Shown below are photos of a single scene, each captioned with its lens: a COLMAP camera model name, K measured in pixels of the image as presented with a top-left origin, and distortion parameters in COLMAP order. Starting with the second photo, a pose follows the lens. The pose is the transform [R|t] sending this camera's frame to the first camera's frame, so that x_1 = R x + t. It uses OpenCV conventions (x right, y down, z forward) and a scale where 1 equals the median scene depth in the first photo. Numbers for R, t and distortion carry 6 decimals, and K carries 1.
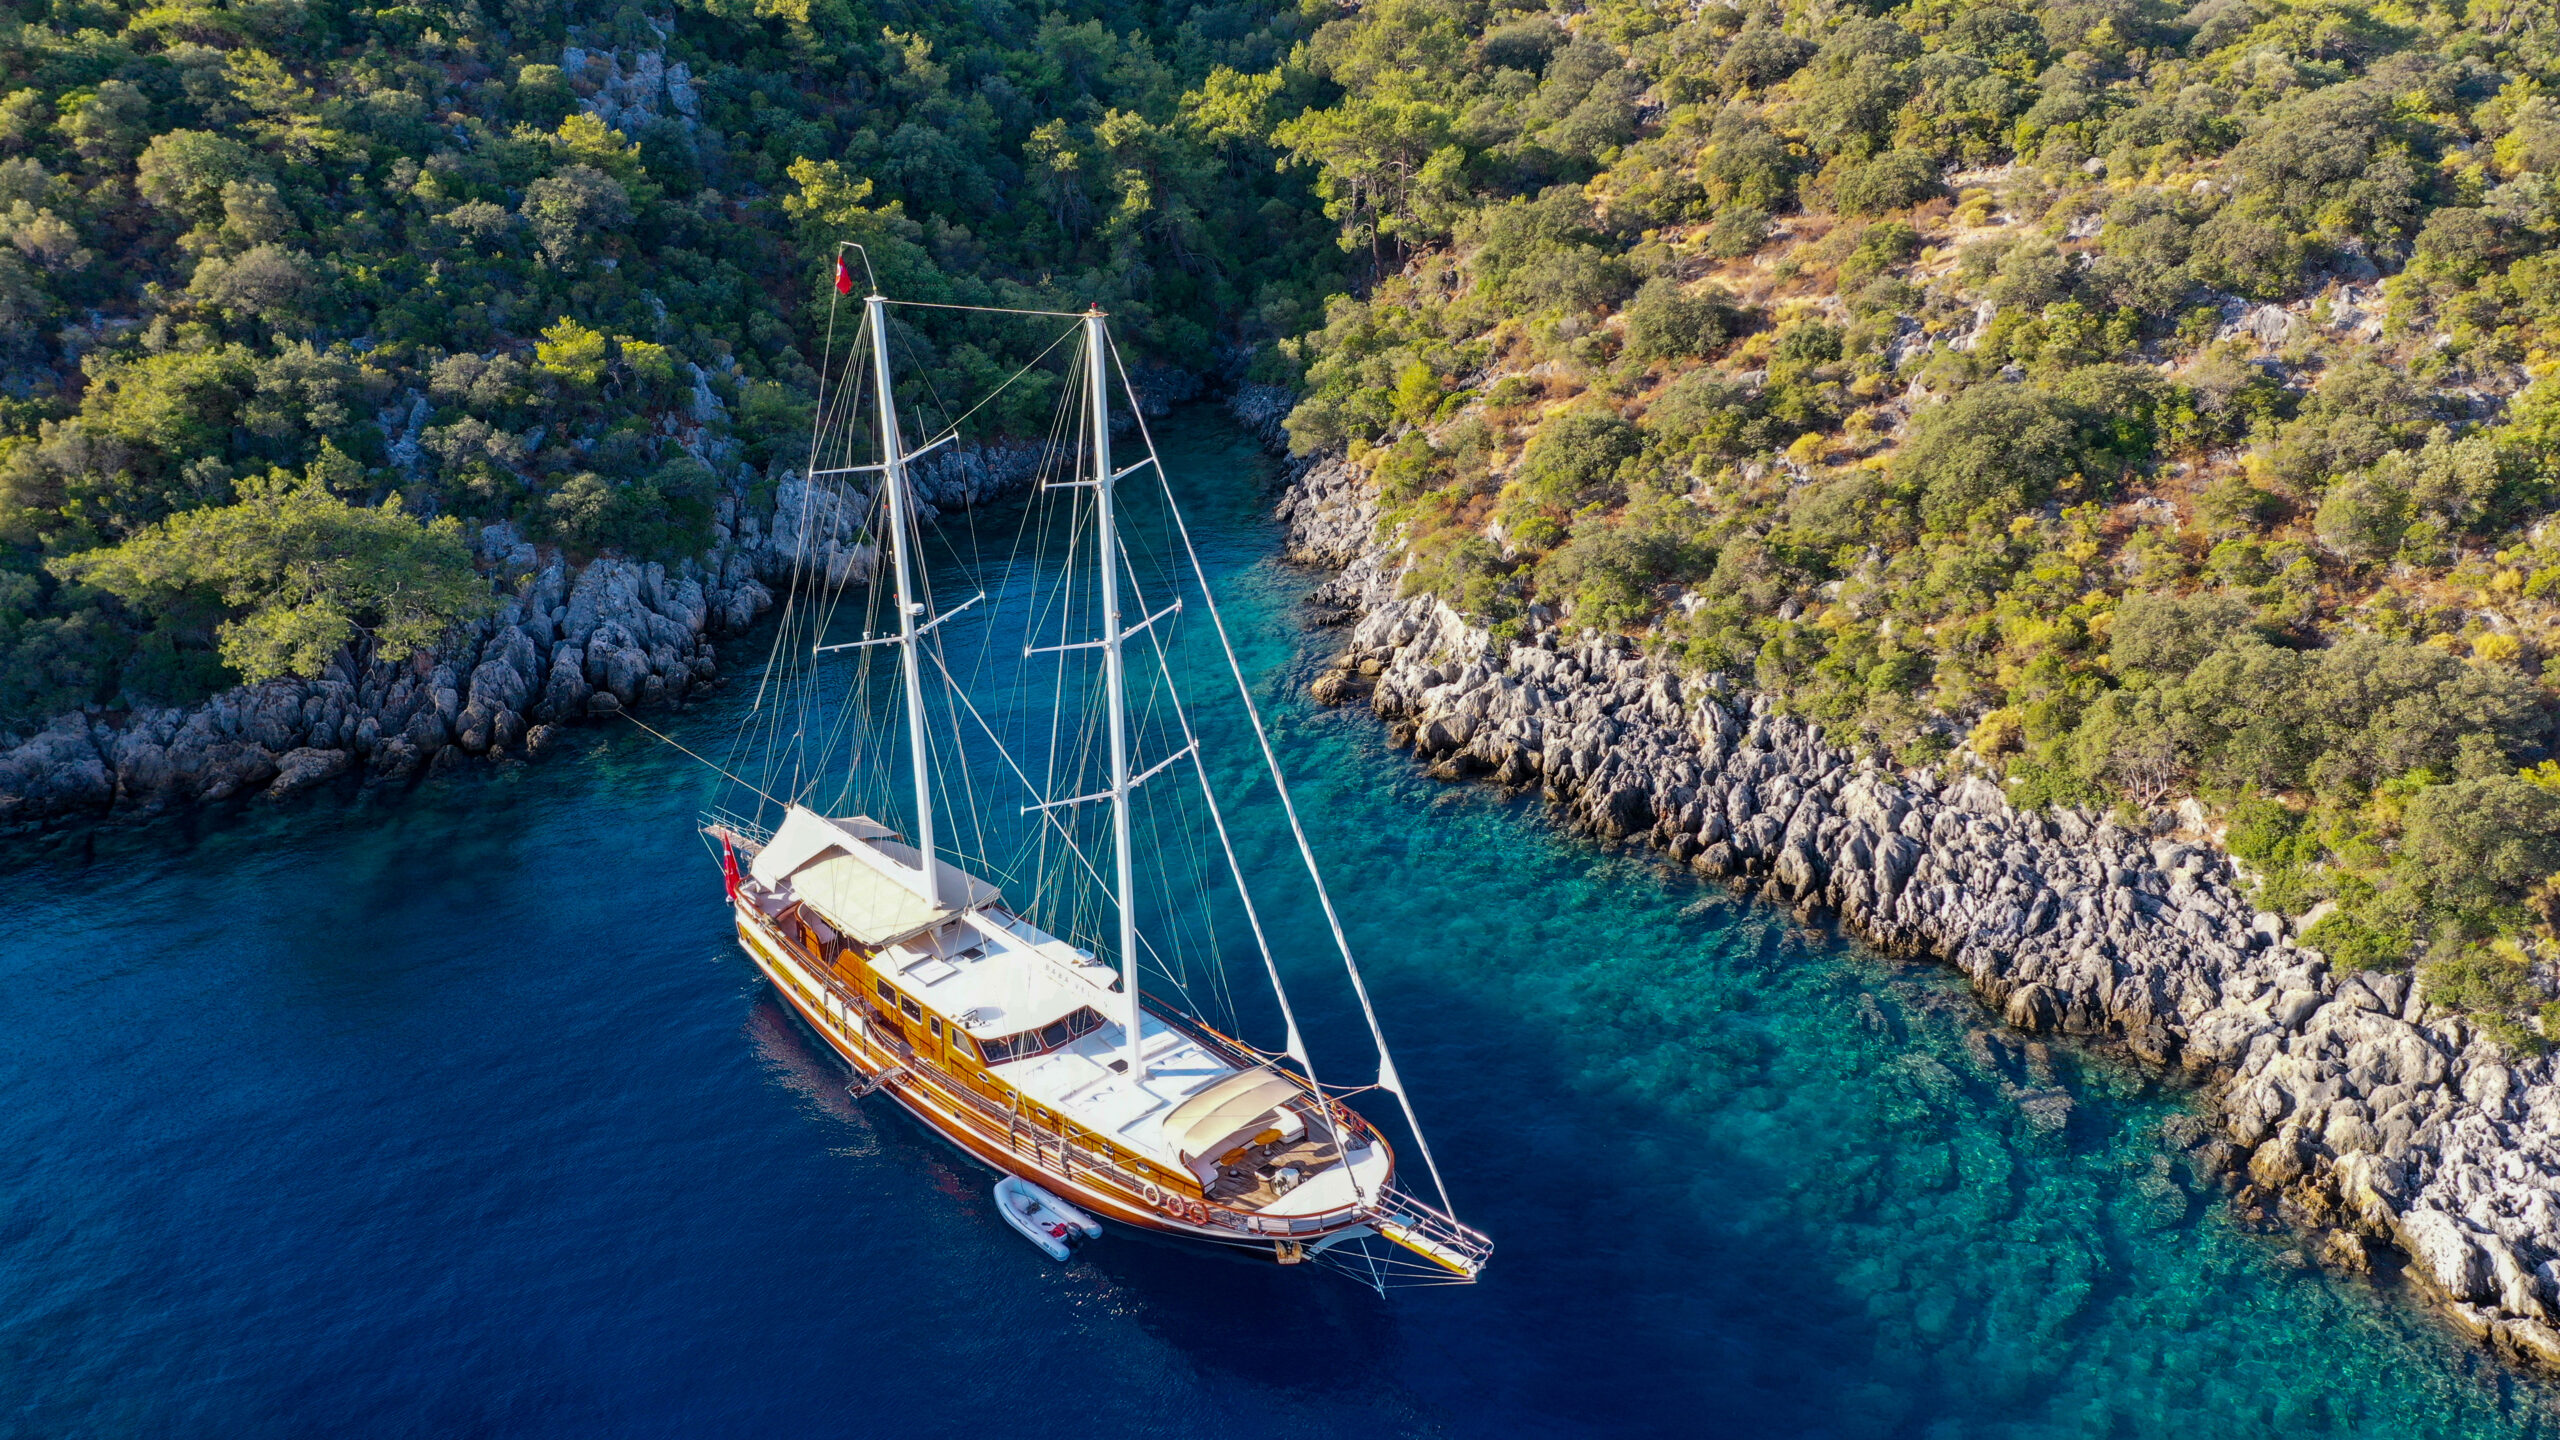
lens RADIAL K [[2063.4, 0, 1287.4], [0, 2063.4, 675.5], [0, 0, 1]] dist [0.006917, 0.004408]
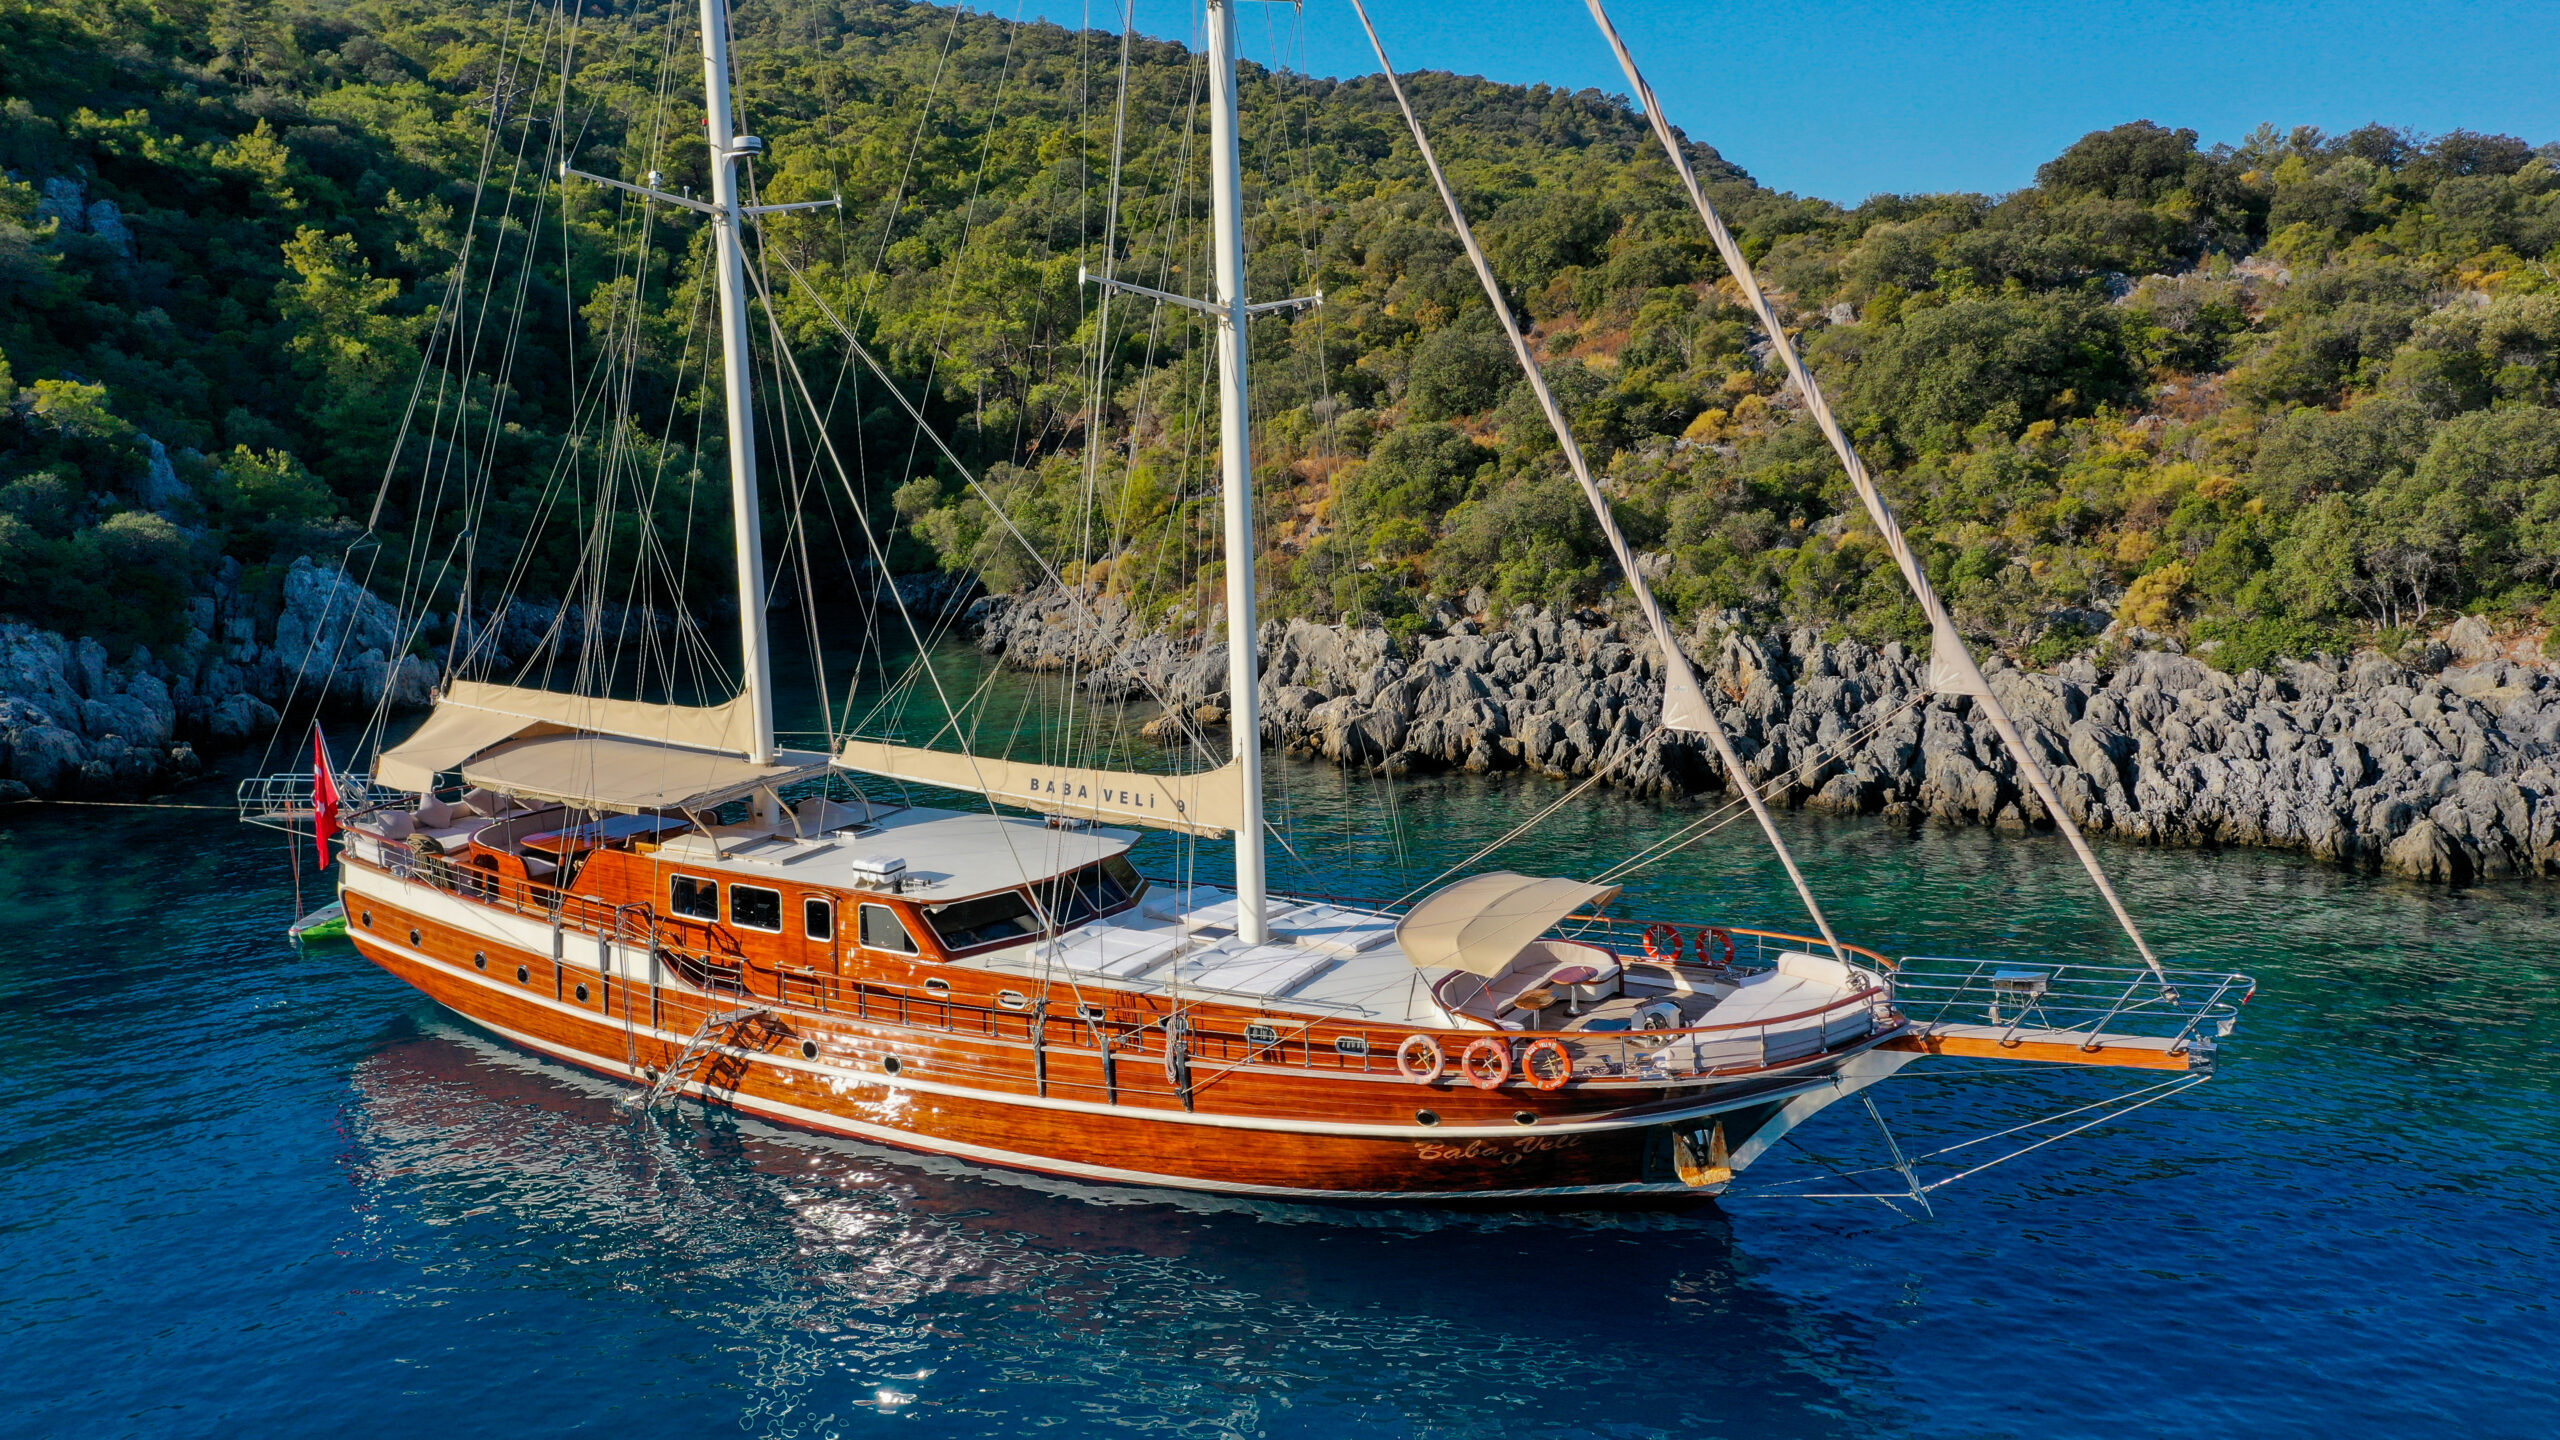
lens RADIAL K [[2011.5, 0, 1280.0], [0, 2011.5, 720.0], [0, 0, 1]] dist [0.007840, 0.002837]
pose [[0.959404, -0.039657, 0.279232, -0.150313], [0.108558, 0.965710, -0.235838, 0.188945], [-0.260304, 0.256577, 0.930811, 0.382269]]
